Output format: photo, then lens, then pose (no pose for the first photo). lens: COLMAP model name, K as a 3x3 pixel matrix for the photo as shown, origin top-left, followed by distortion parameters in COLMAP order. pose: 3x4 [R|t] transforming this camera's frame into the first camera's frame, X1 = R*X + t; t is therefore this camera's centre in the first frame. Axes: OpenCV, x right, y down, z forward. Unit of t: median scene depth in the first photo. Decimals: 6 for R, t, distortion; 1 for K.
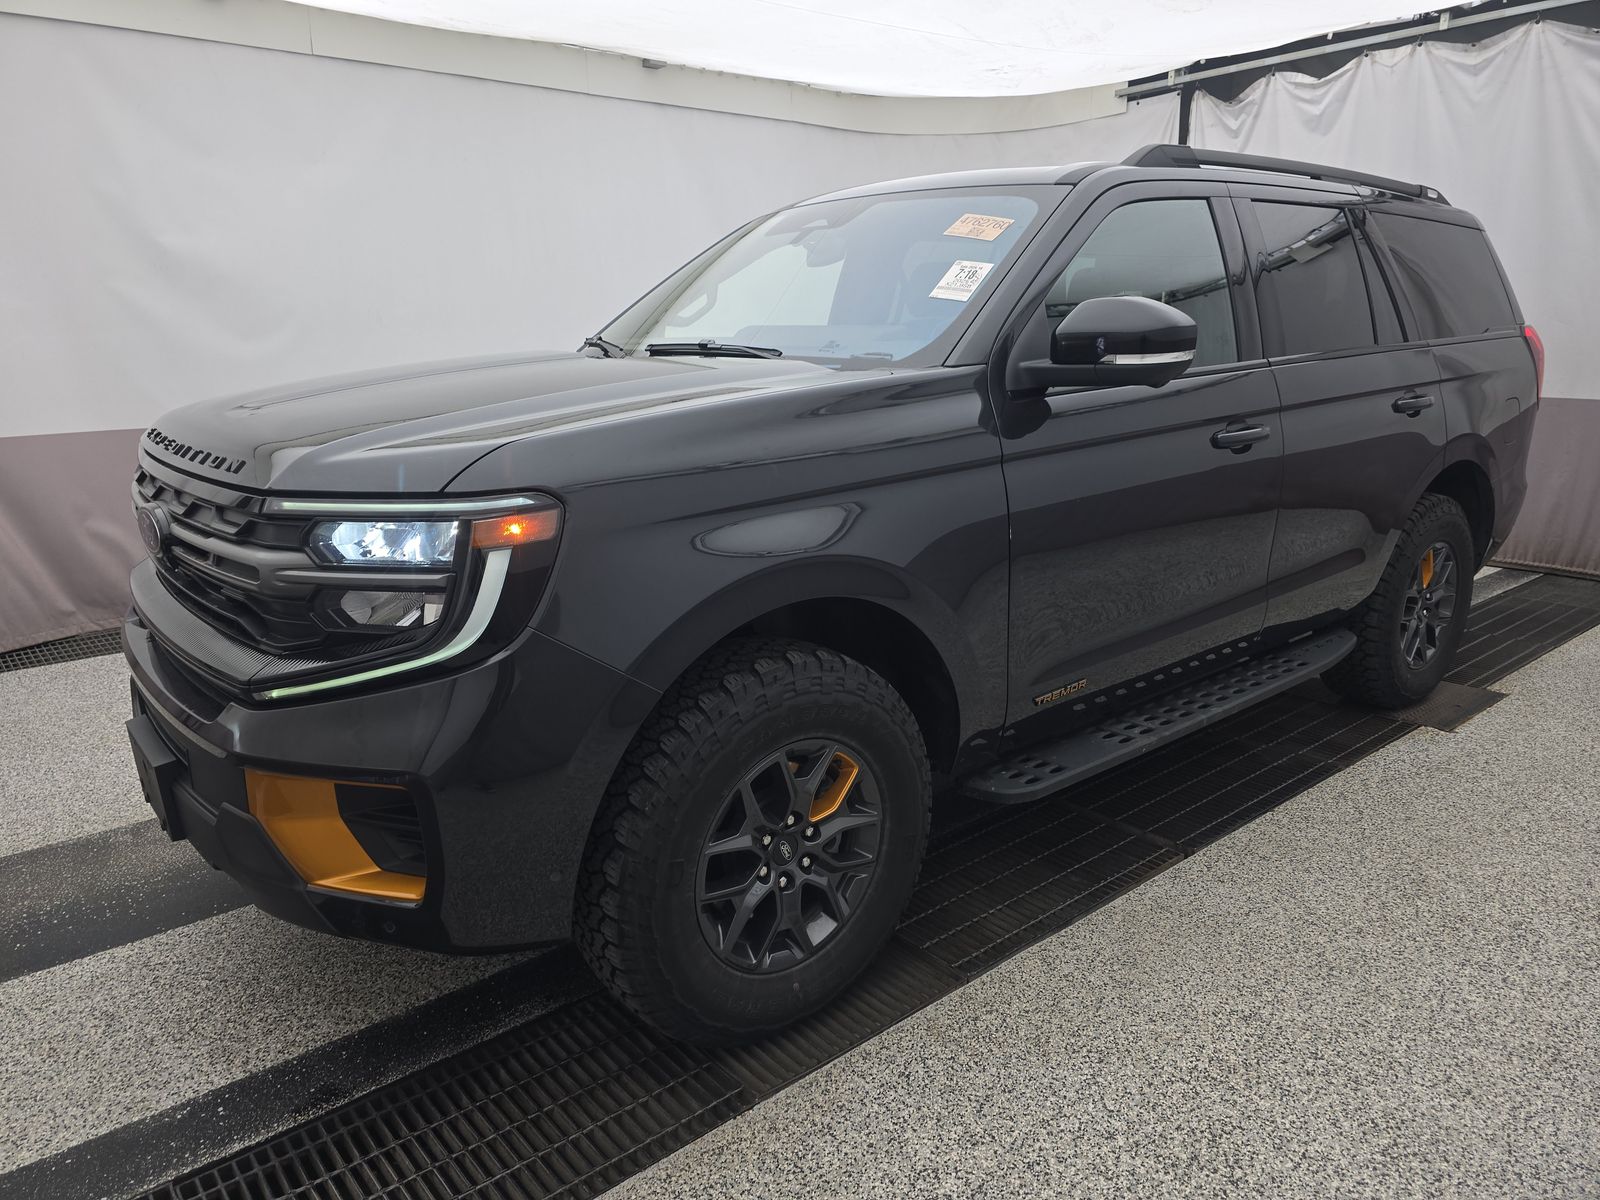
lens RADIAL K [[1093.1, 0, 794.2], [0, 1093.1, 533.8], [0, 0, 1]] dist [0.043962, -0.038041]
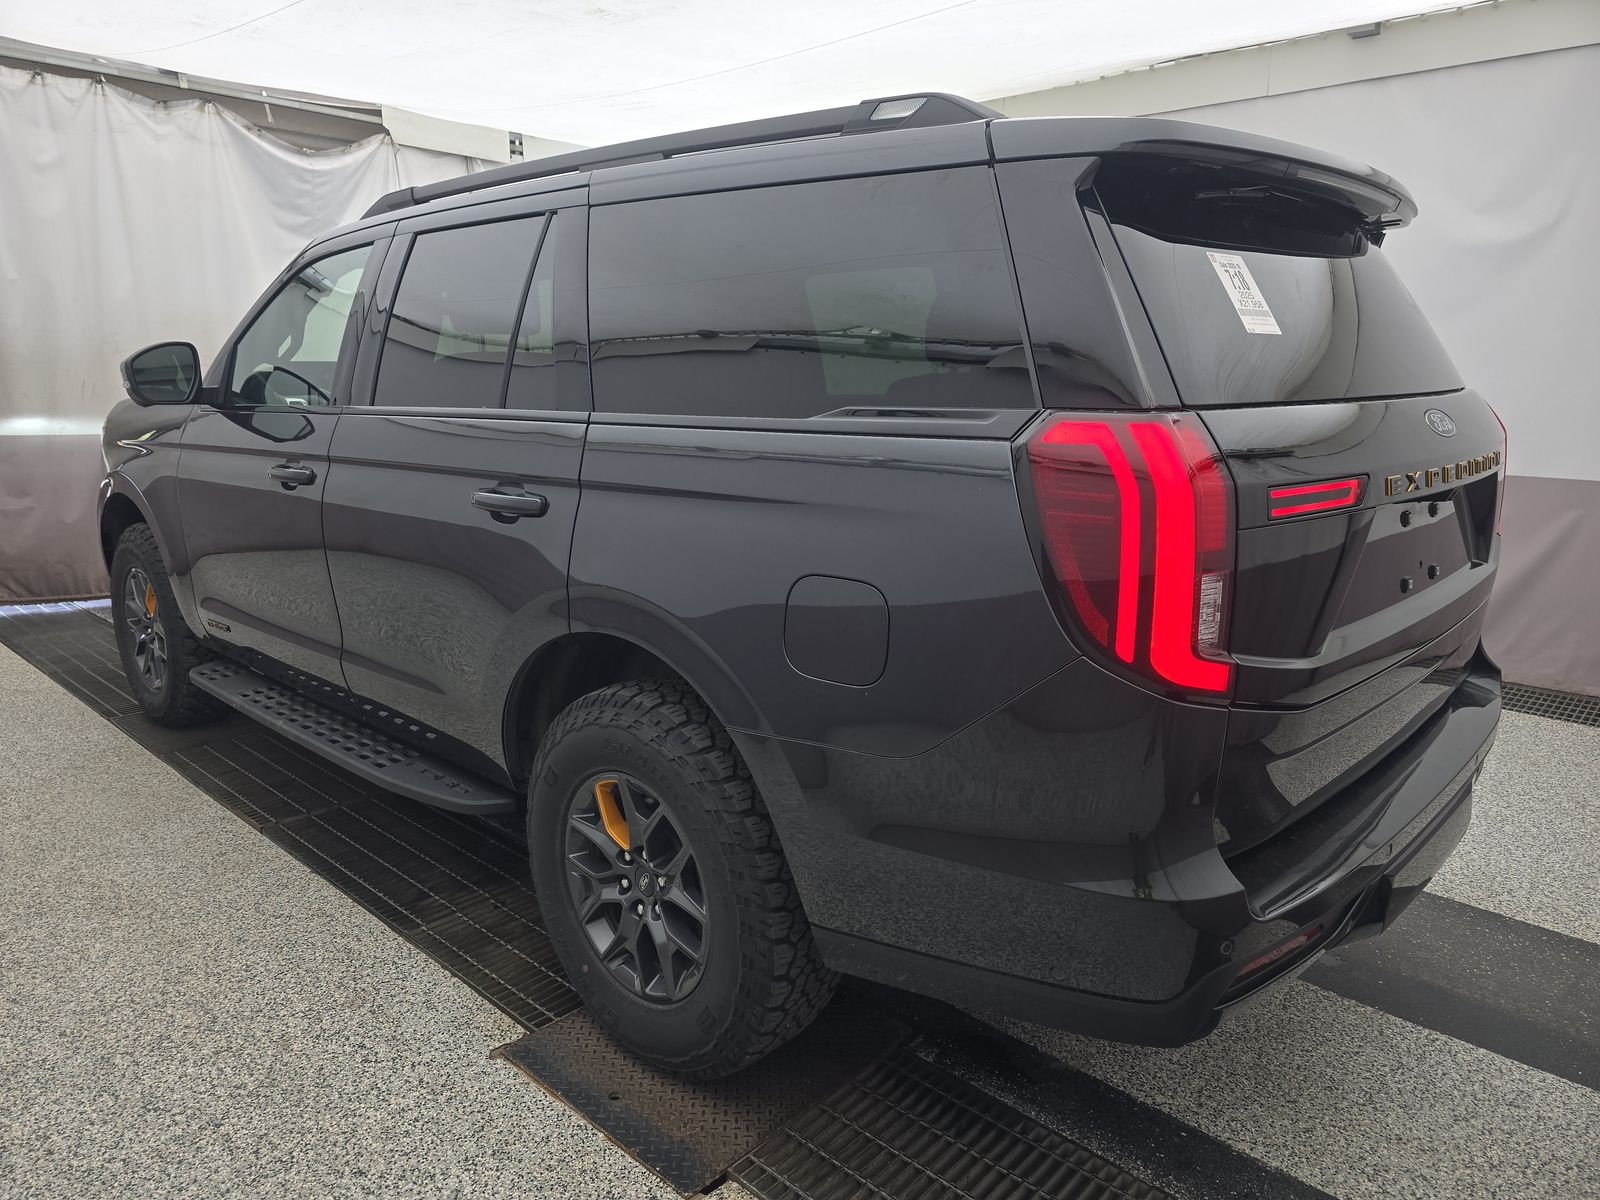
lens RADIAL K [[1071.0, 0, 768.2], [0, 1071.0, 603.7], [0, 0, 1]] dist [0.026256, -0.002644]
pose [[0.105127, 0.206989, -0.972679, 1.297487], [-0.204881, 0.961624, 0.182493, -0.215664], [0.973125, 0.180099, 0.143500, 1.177411]]
